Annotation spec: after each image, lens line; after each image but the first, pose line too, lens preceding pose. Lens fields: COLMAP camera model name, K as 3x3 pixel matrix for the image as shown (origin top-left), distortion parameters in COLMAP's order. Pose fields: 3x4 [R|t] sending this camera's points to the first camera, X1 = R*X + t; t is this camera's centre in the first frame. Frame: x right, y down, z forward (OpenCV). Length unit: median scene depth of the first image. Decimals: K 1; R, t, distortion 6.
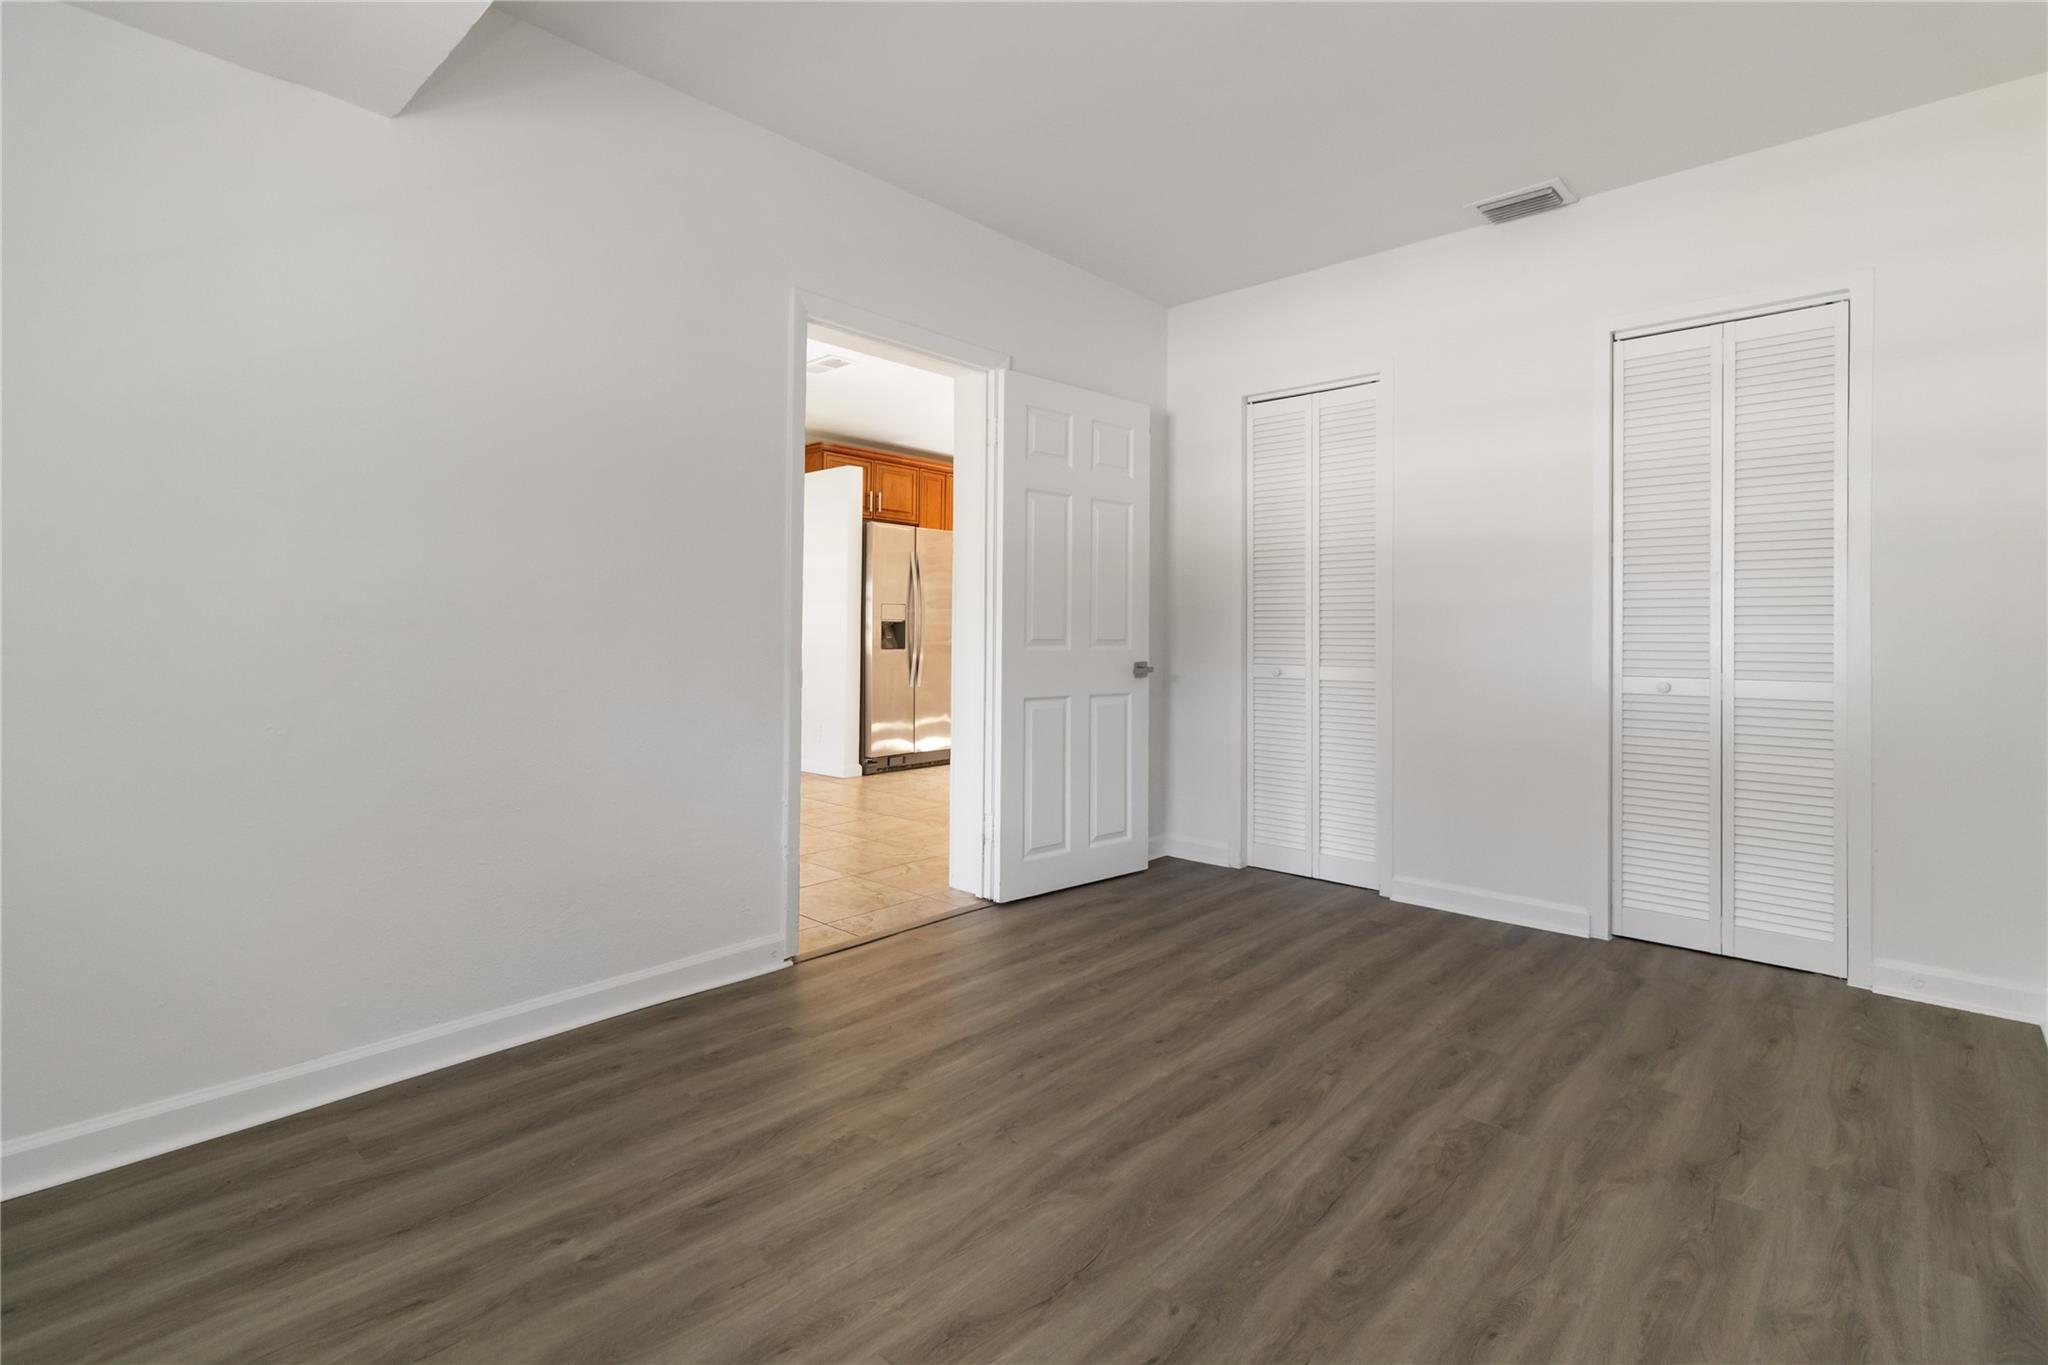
lens RADIAL K [[955.9, 0, 1040.2], [0, 955.9, 600.7], [0, 0, 1]] dist [-0.000604, -0.000049]
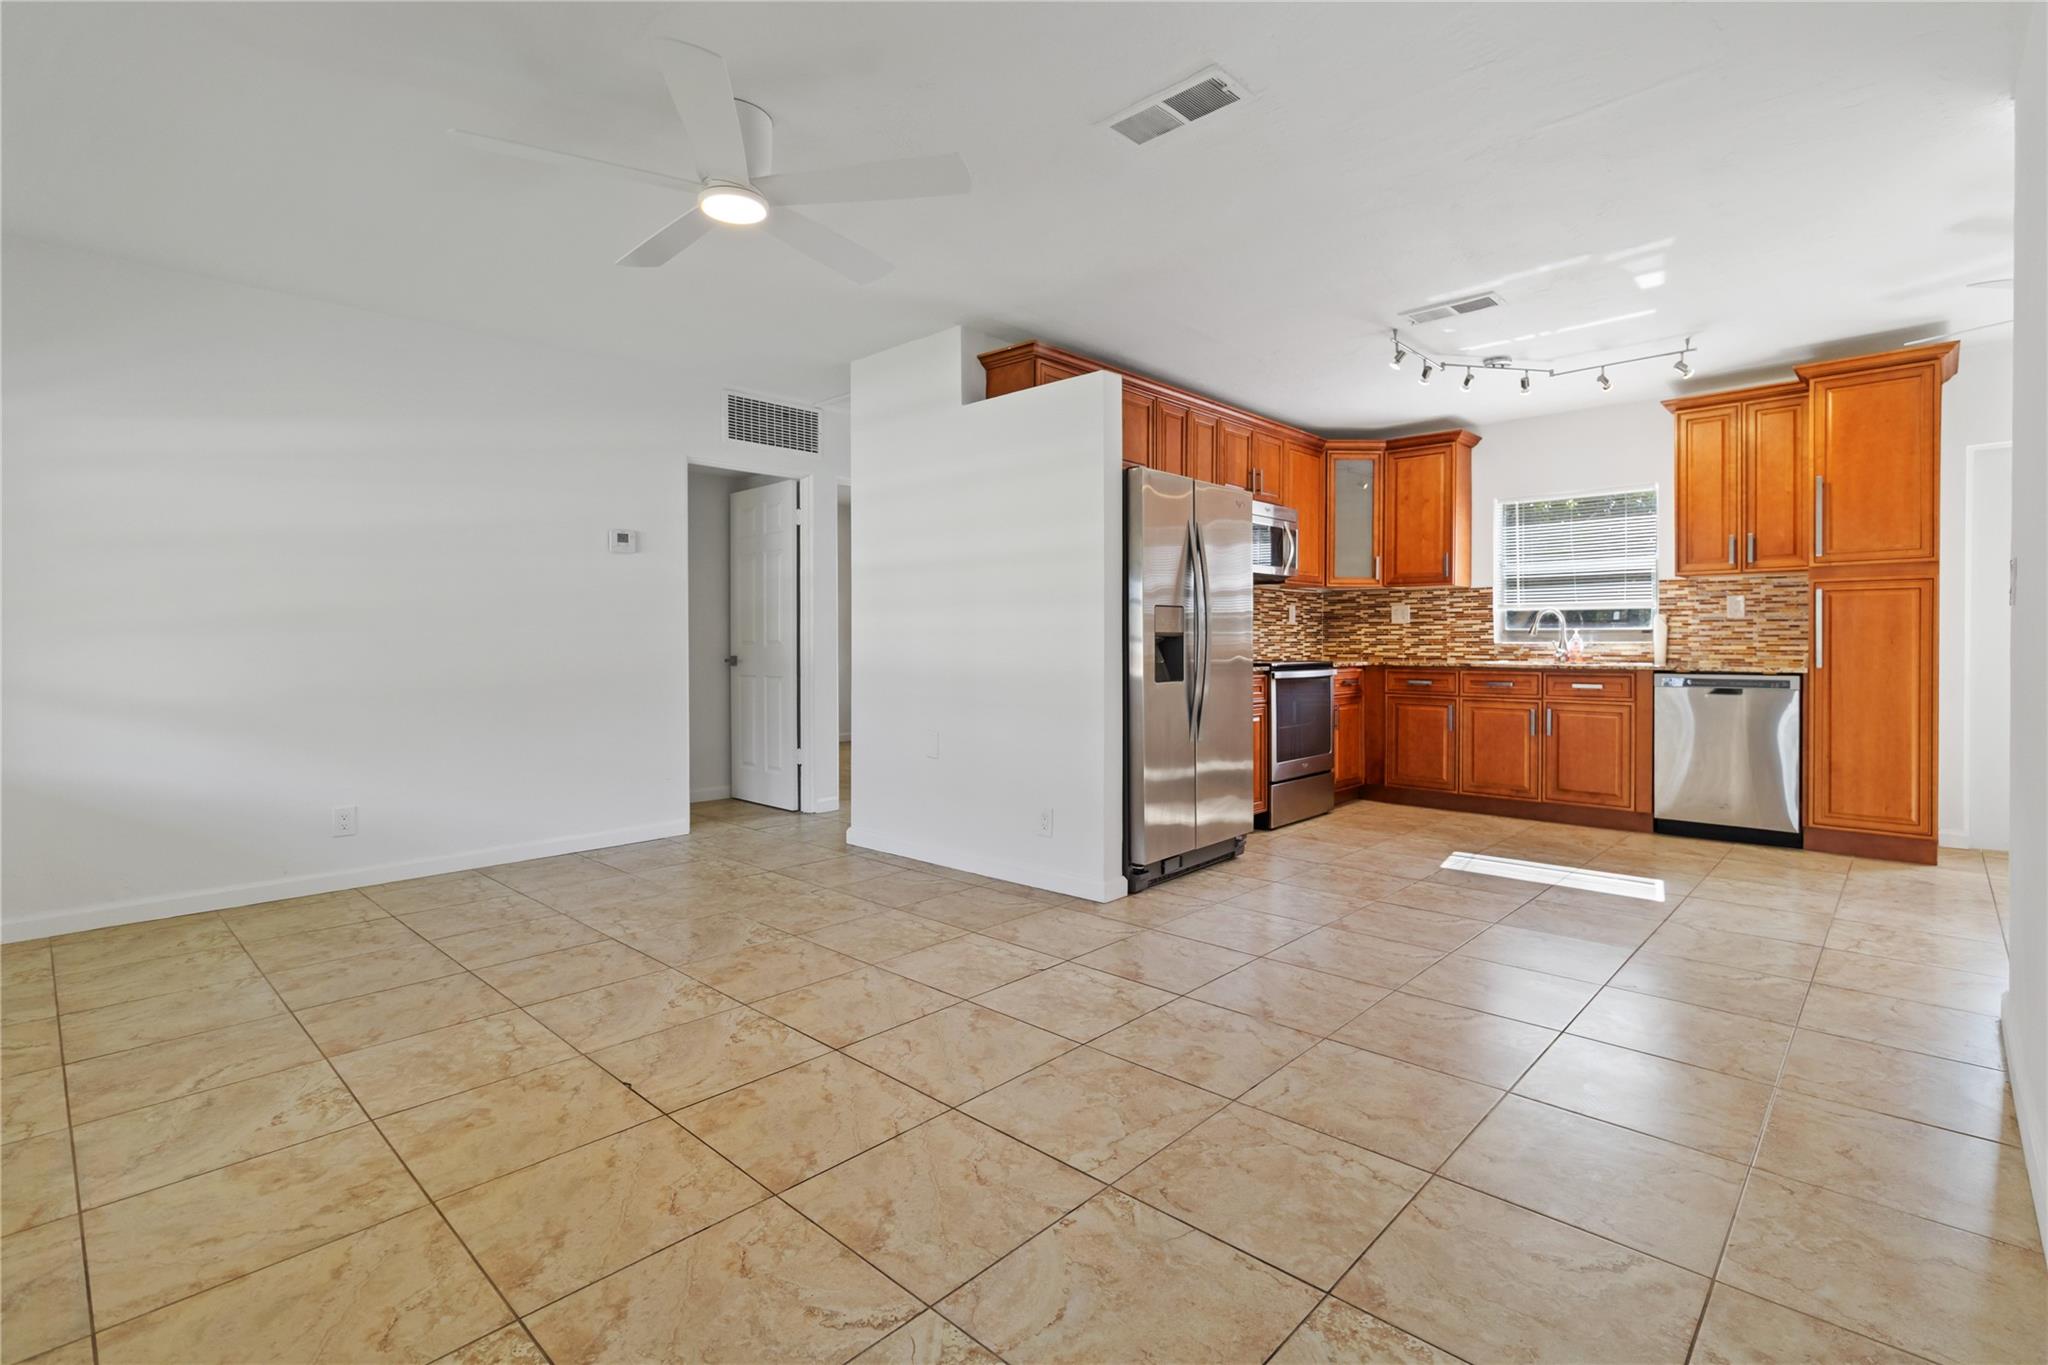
lens RADIAL K [[951.4, 0, 1038.0], [0, 951.4, 652.2], [0, 0, 1]] dist [-0.000748, -0.000221]
pose [[0.999777, -0.011866, -0.017474, -0.228110], [0.012497, 0.999256, 0.036475, 0.010646], [0.017028, -0.036686, 0.999182, 0.414609]]
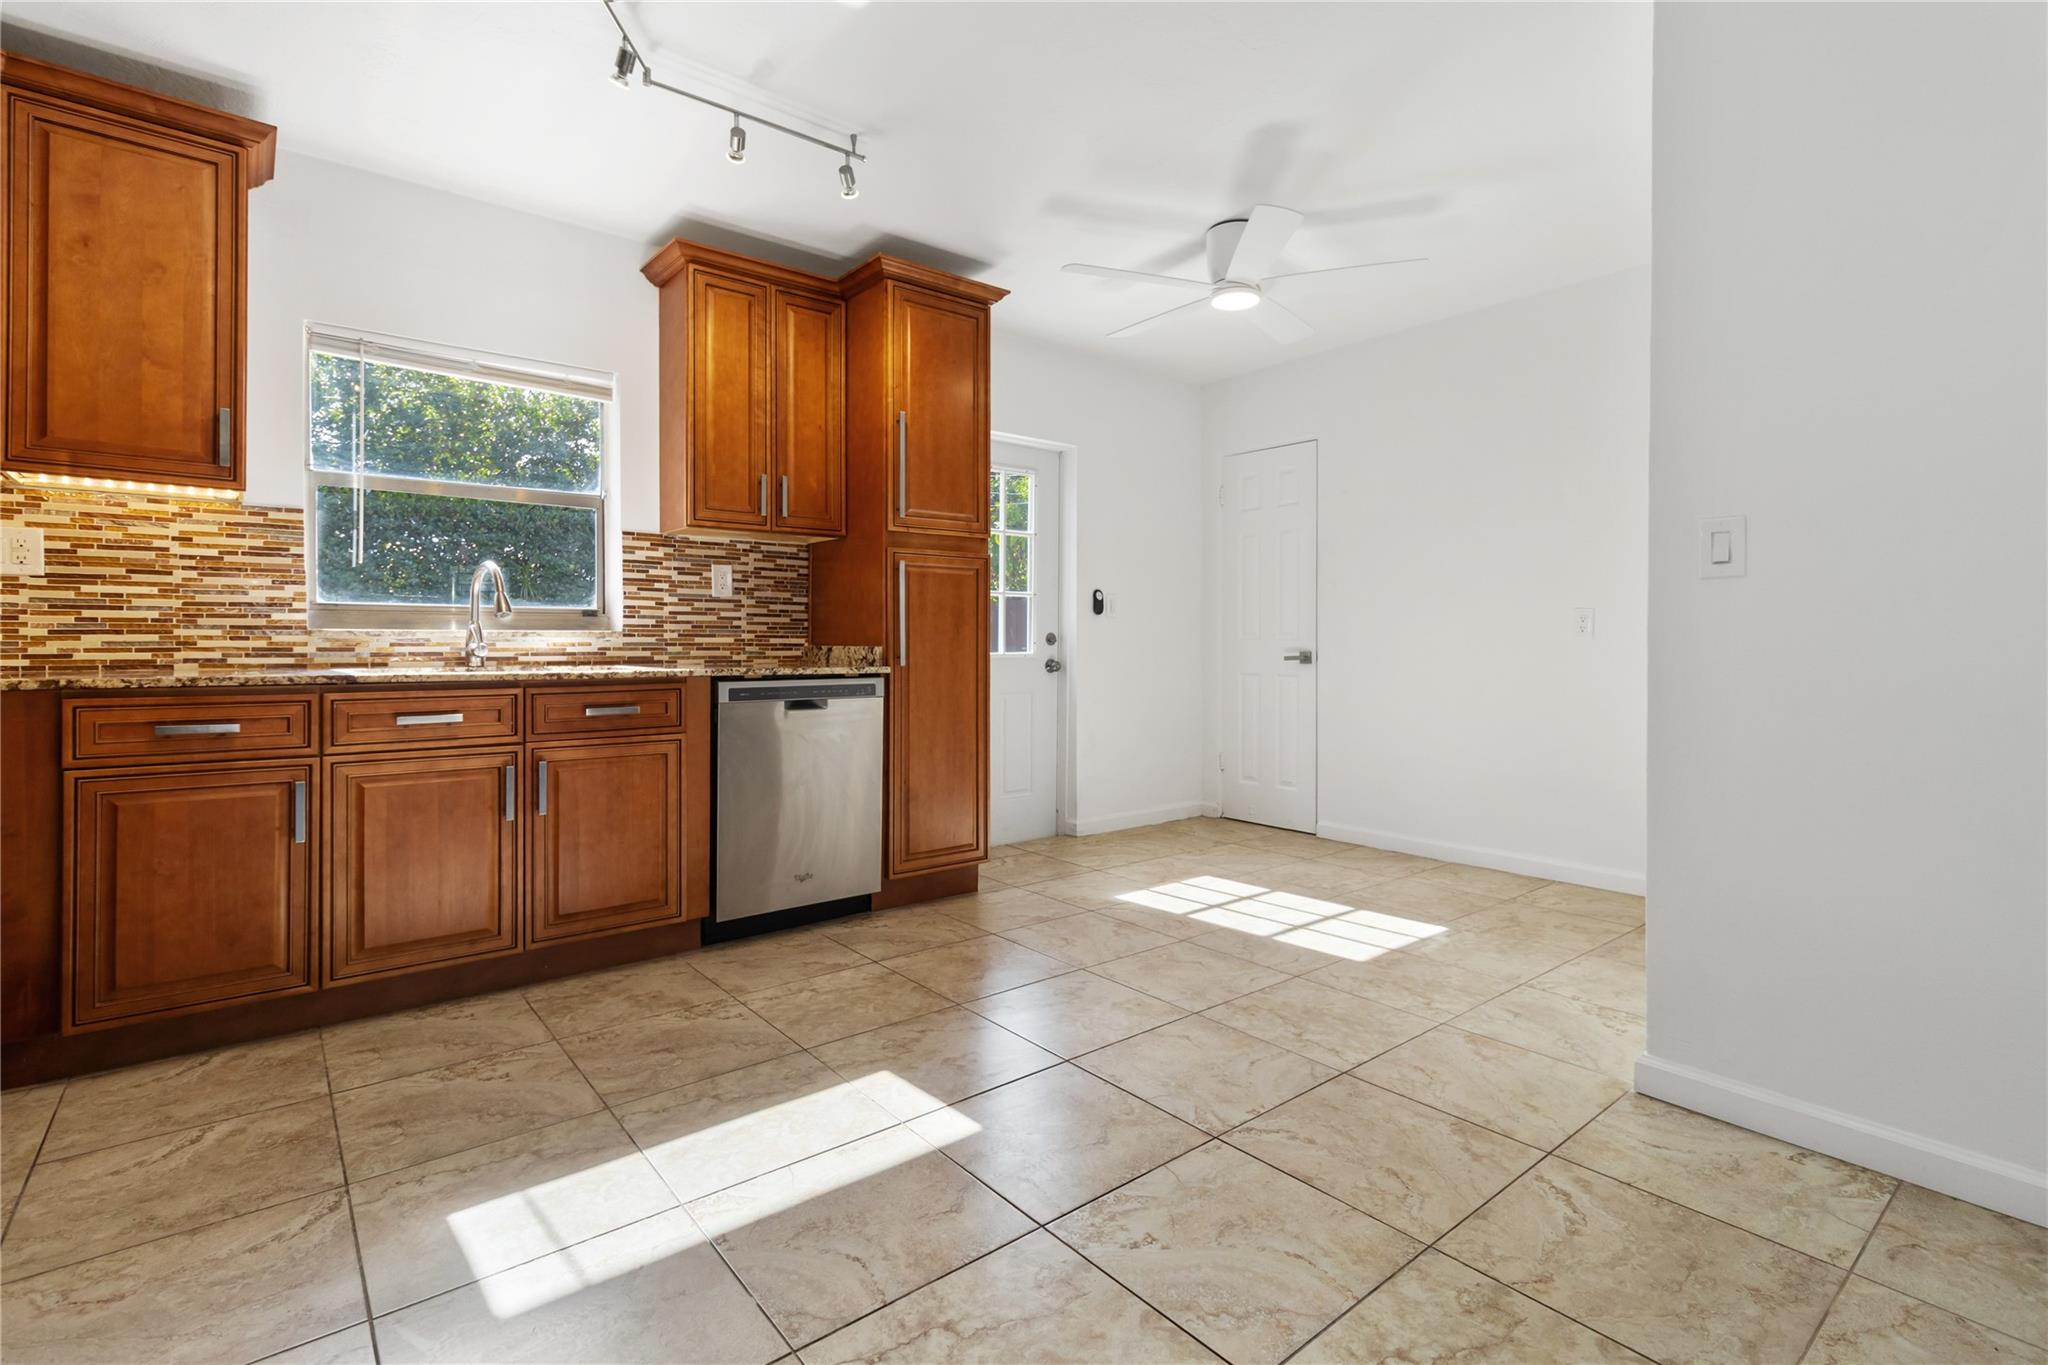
lens RADIAL K [[959.5, 0, 1046.7], [0, 959.5, 642.8], [0, 0, 1]] dist [0.000149, -0.000069]
pose [[0.141836, -0.009802, 0.989842, -0.181607], [-0.025726, 0.999577, 0.013585, 0.032433], [-0.989556, -0.027391, 0.141524, 0.957362]]
